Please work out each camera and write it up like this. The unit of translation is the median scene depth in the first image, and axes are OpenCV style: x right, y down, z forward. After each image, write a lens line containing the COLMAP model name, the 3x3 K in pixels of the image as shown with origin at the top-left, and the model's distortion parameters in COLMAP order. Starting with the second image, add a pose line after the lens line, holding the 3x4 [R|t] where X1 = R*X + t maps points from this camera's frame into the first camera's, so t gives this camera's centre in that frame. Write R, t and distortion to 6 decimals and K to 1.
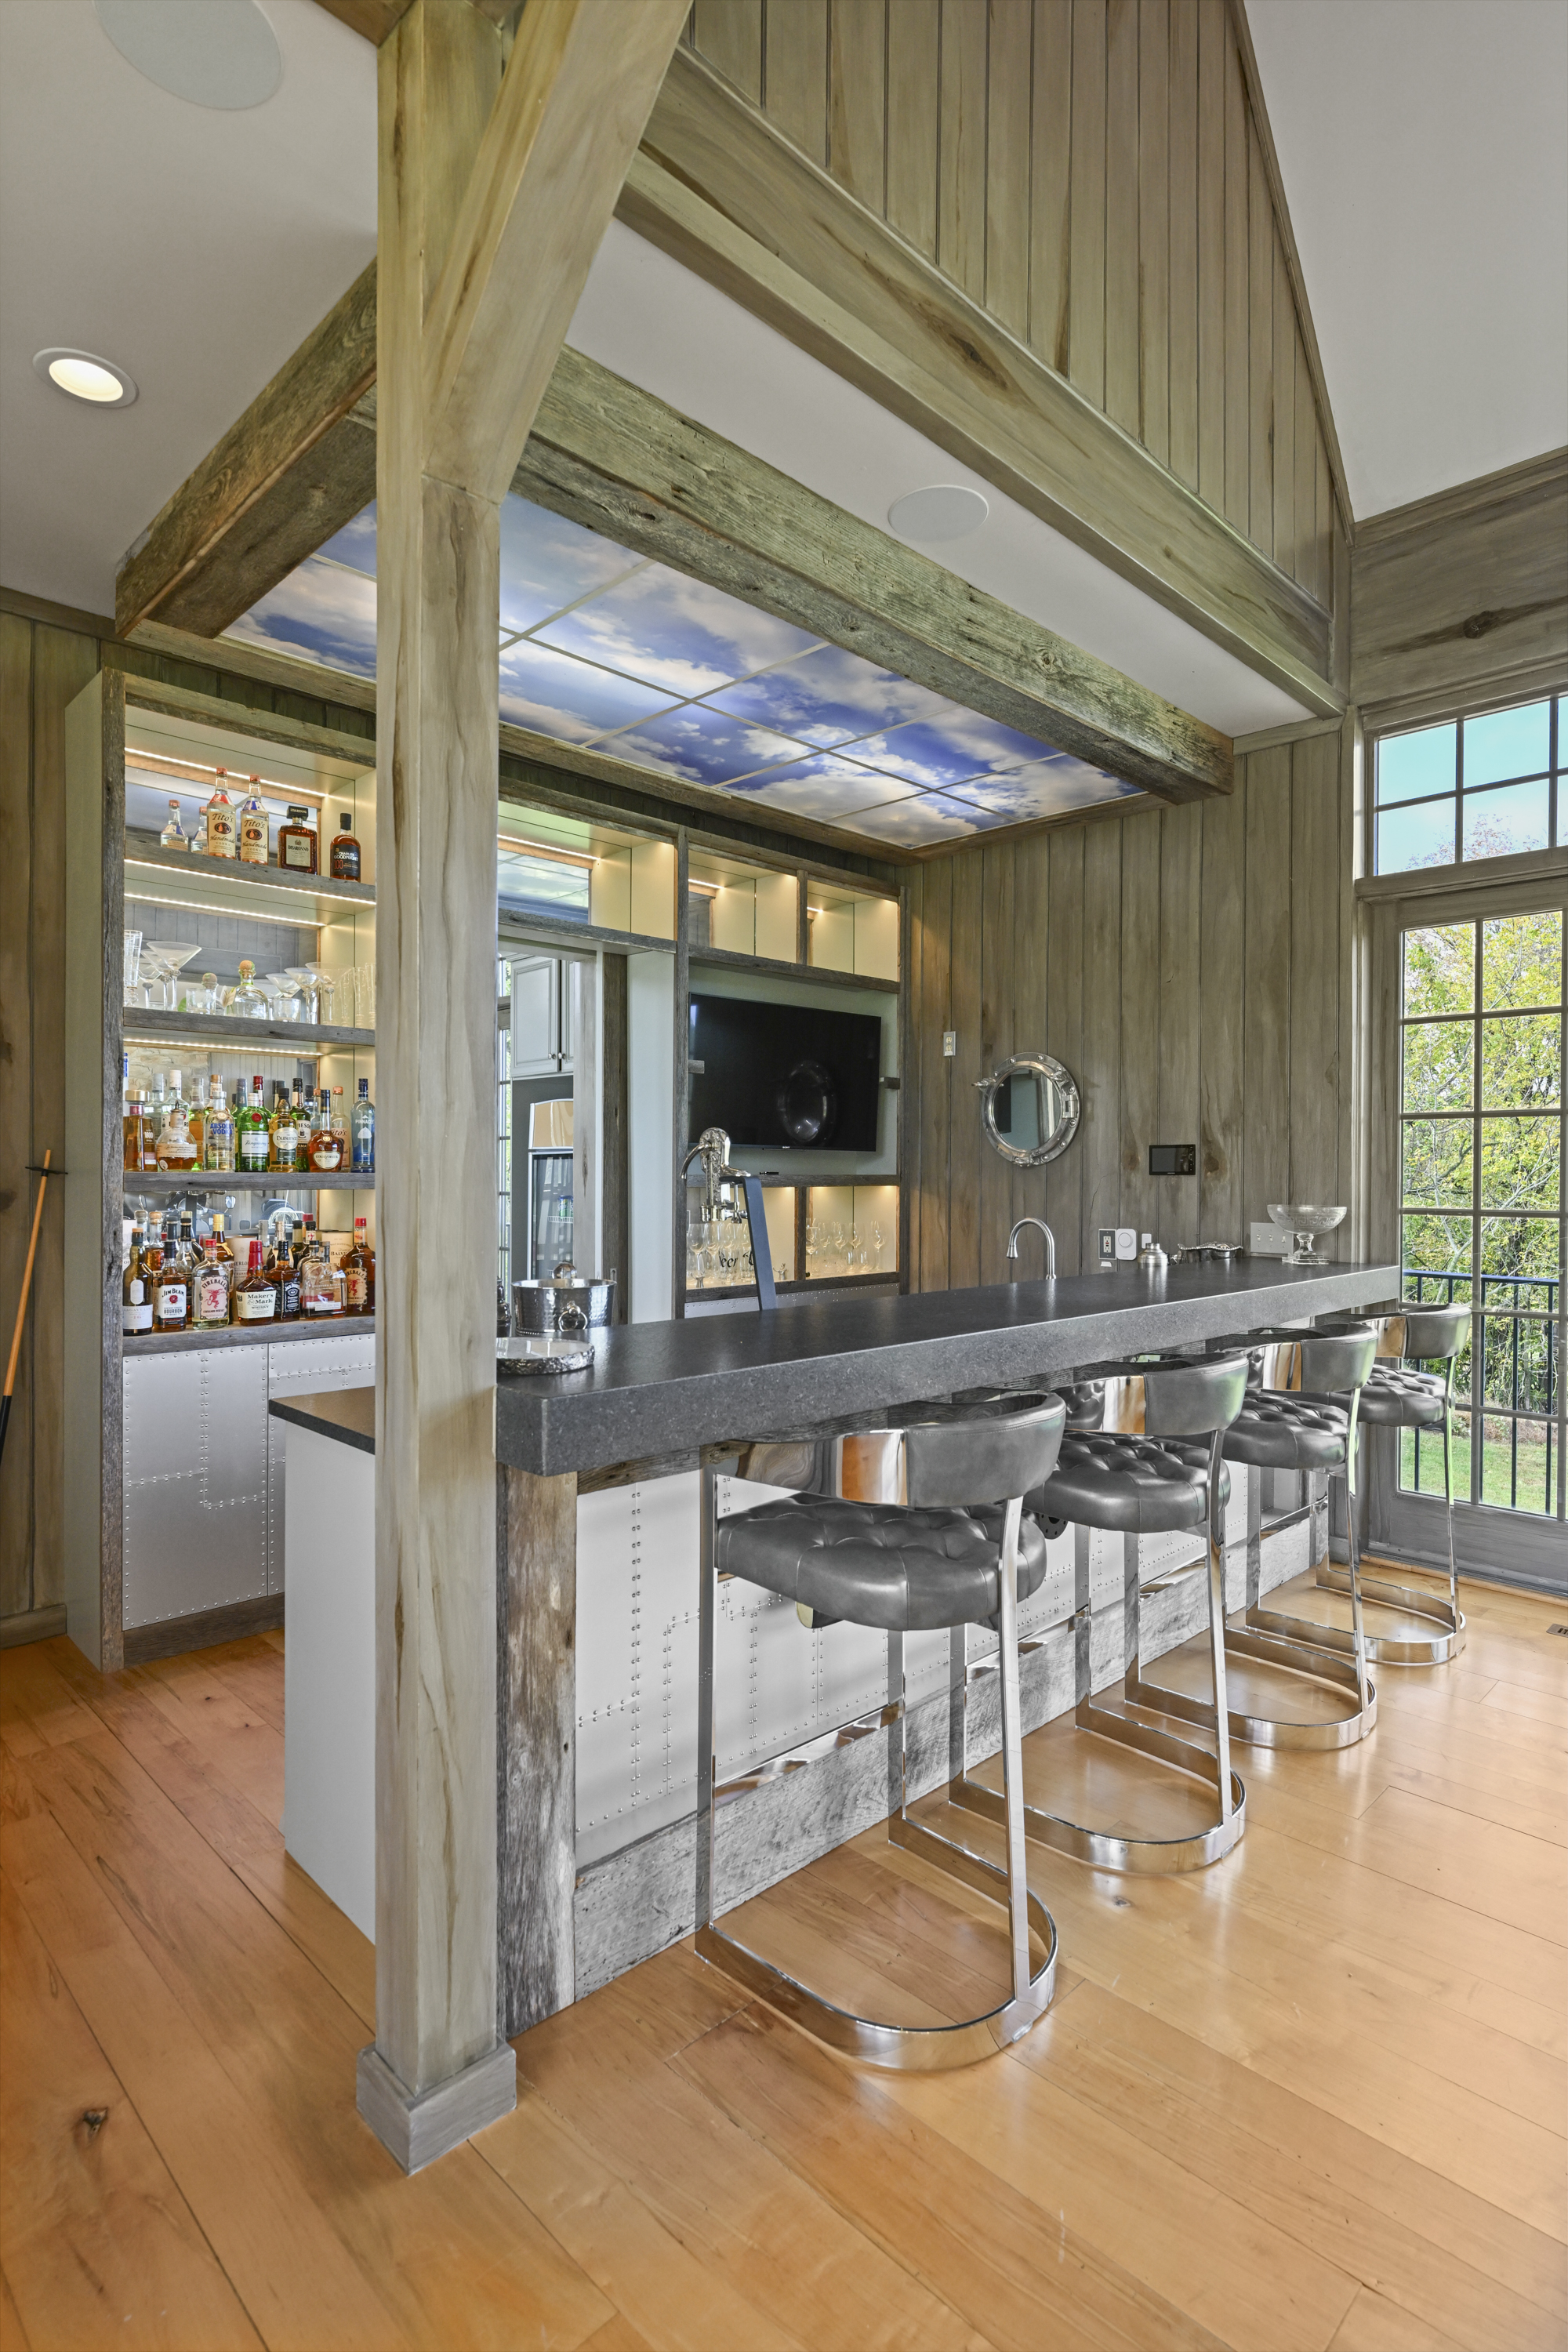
lens RADIAL K [[1164.9, 0, 783.3], [0, 1164.9, 1180.6], [0, 0, 1]] dist [-0.001031, 0.000717]
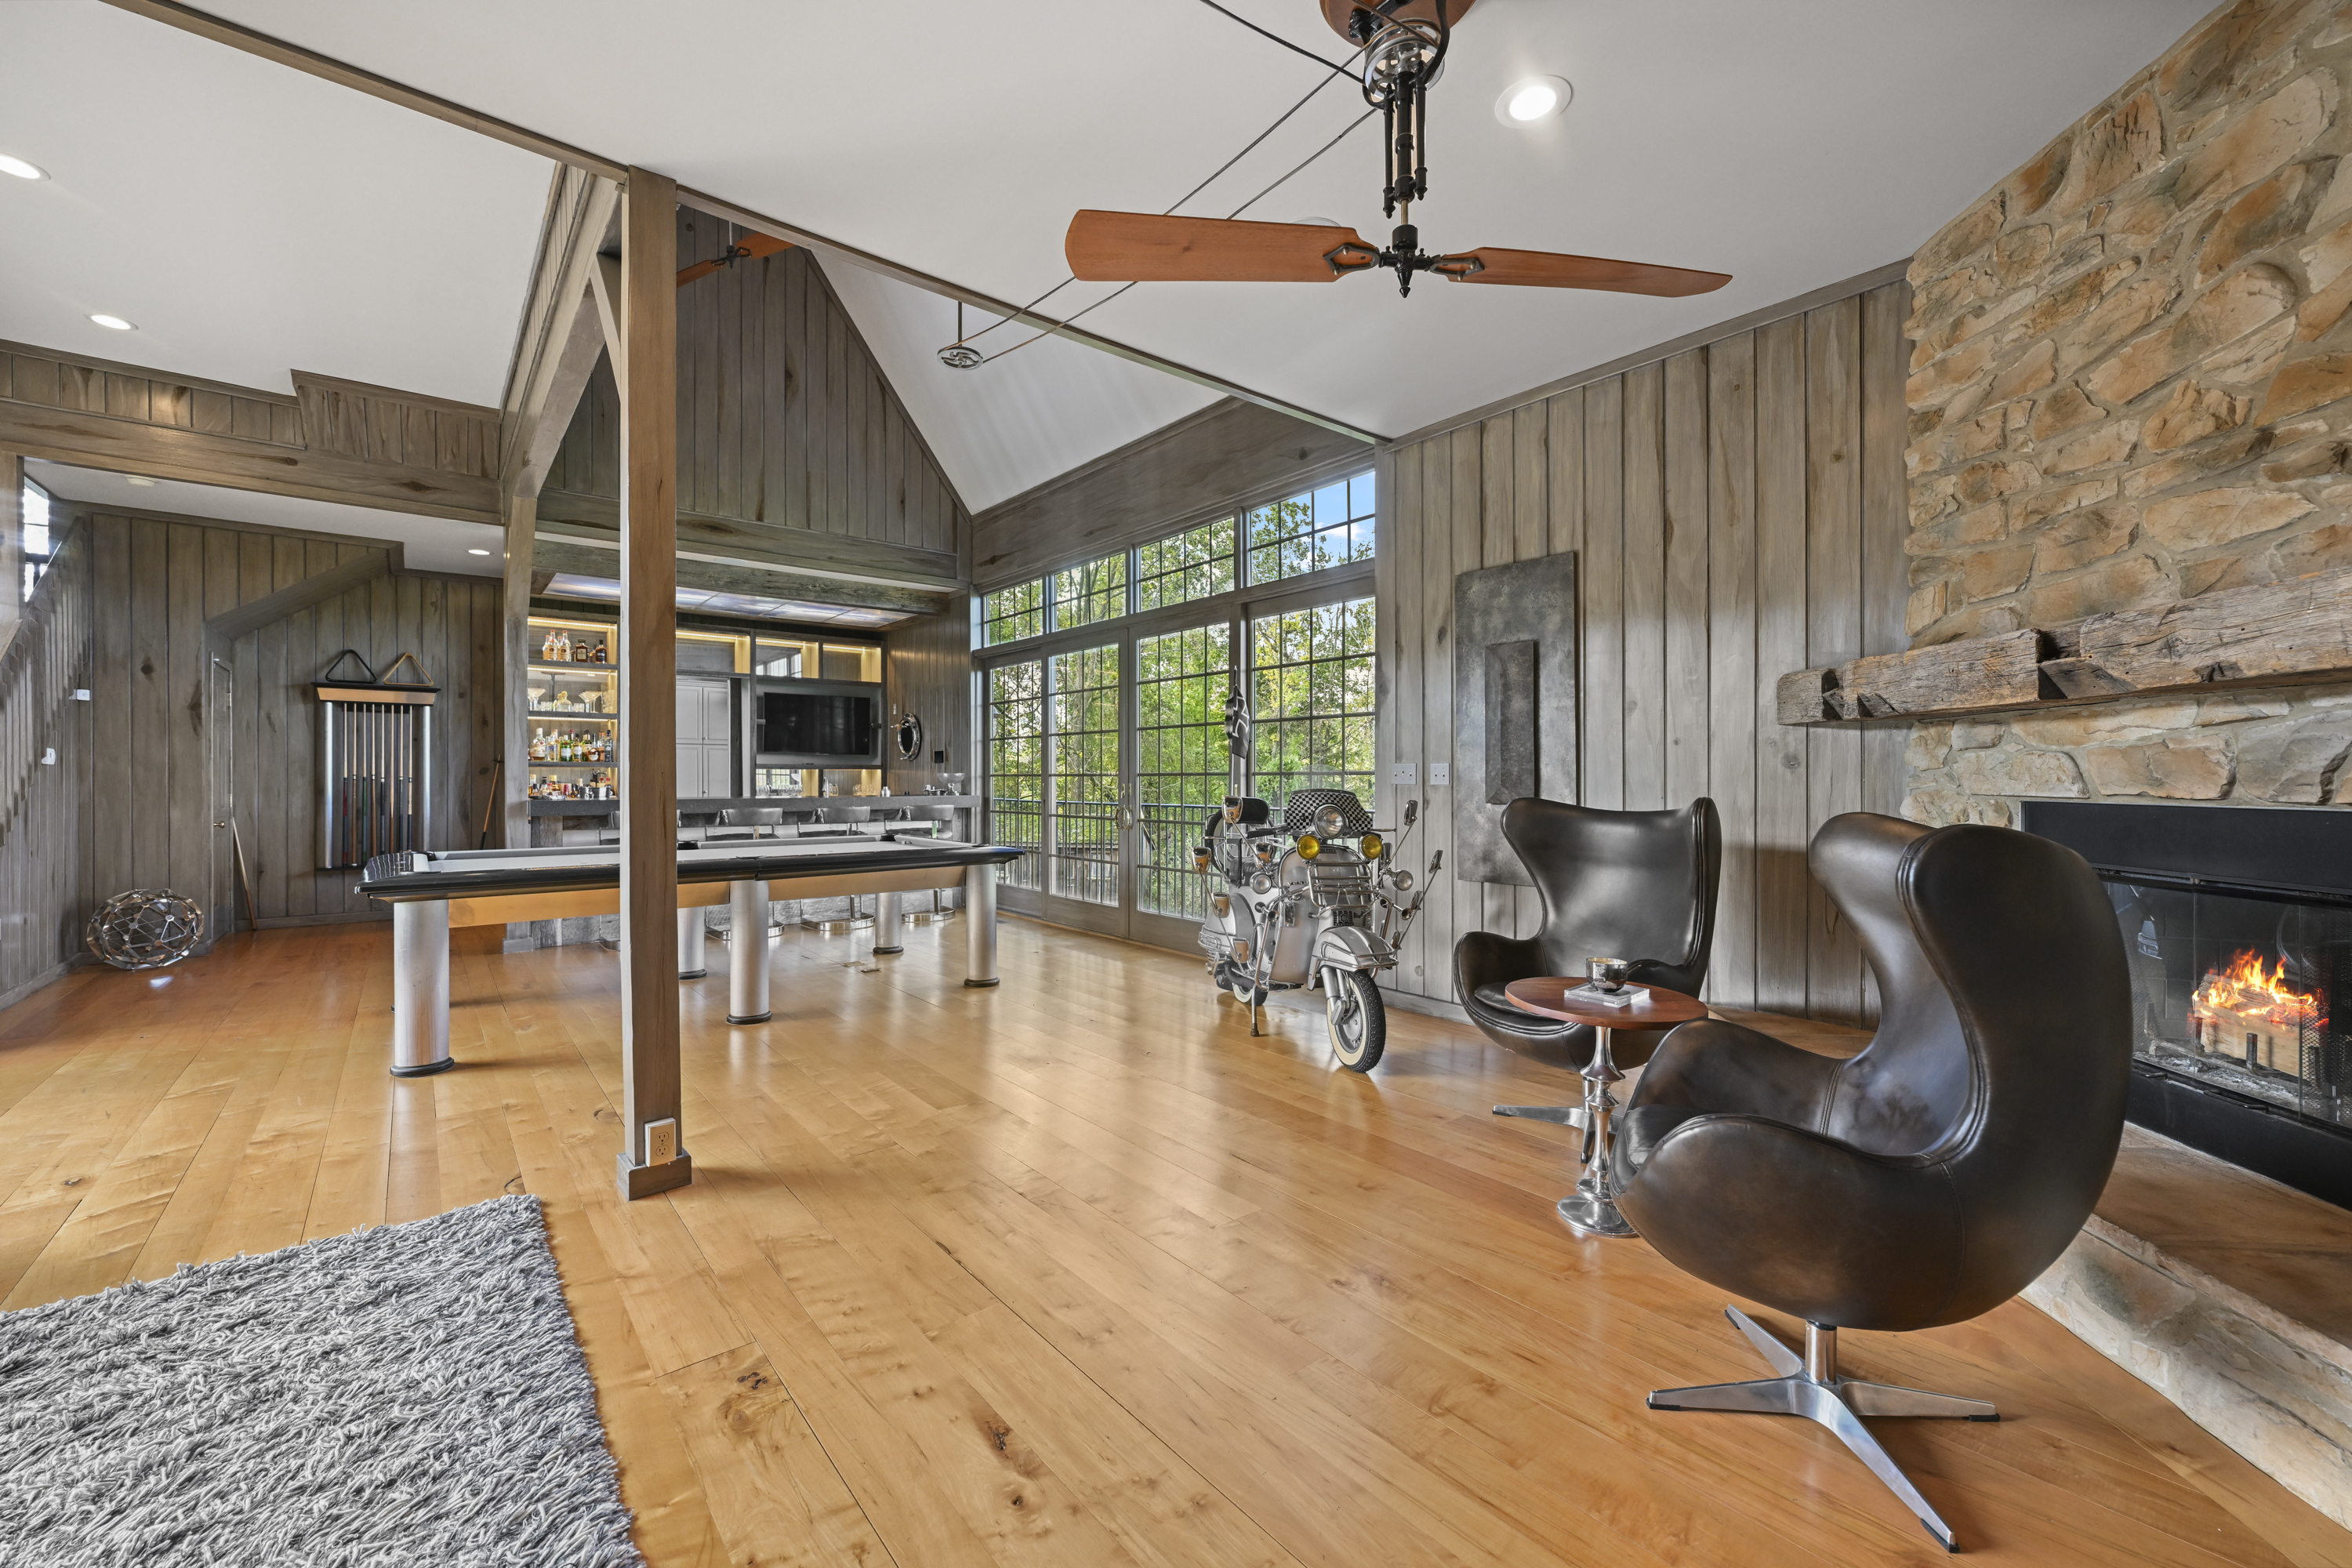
lens RADIAL K [[936.1, 0, 1180.3], [0, 936.1, 782.3], [0, 0, 1]] dist [0.001733, -0.000432]
pose [[0.994859, -0.004126, -0.101184, 1.444173], [0.003669, 0.999982, -0.004702, 0.066883], [0.101202, 0.004307, 0.994857, -1.317654]]
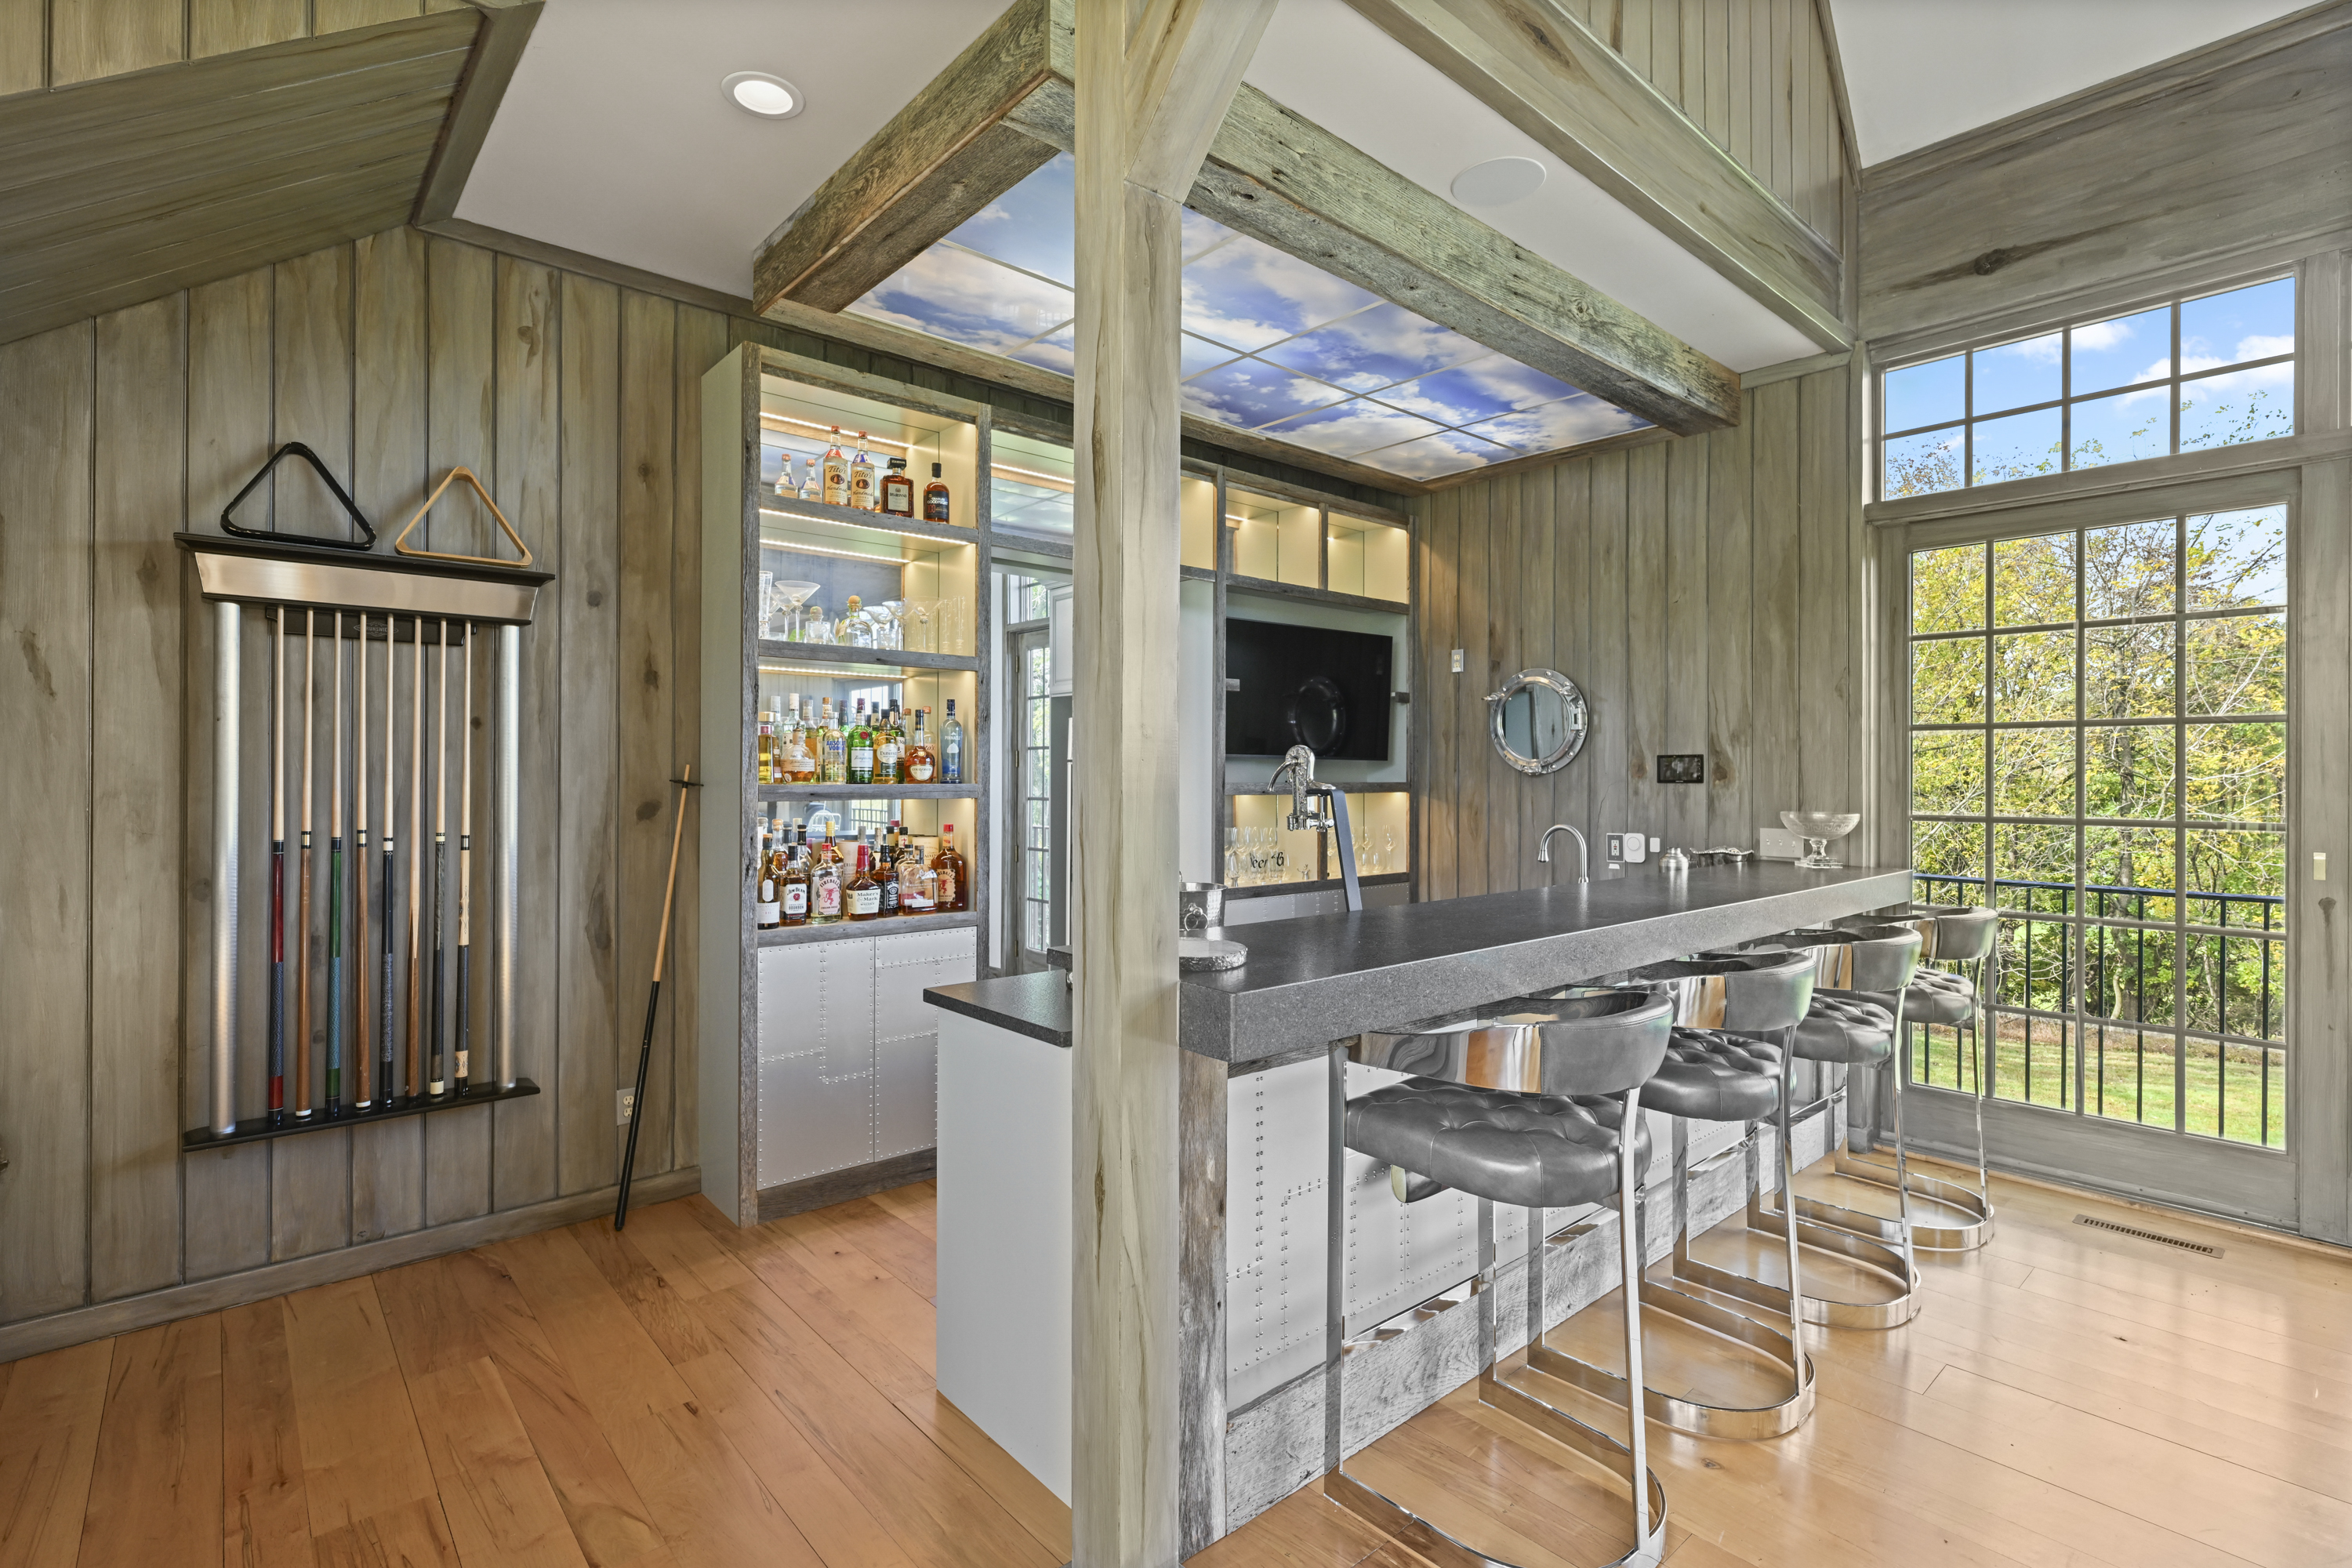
lens RADIAL K [[1081.0, 0, 1170.0], [0, 1081.0, 774.0], [0, 0, 1]] dist [0.001466, -0.000267]
pose [[0.998045, -0.002143, -0.062457, -0.096367], [0.001647, 0.999967, -0.007991, -0.008190], [0.062472, 0.007873, 0.998016, -0.023789]]
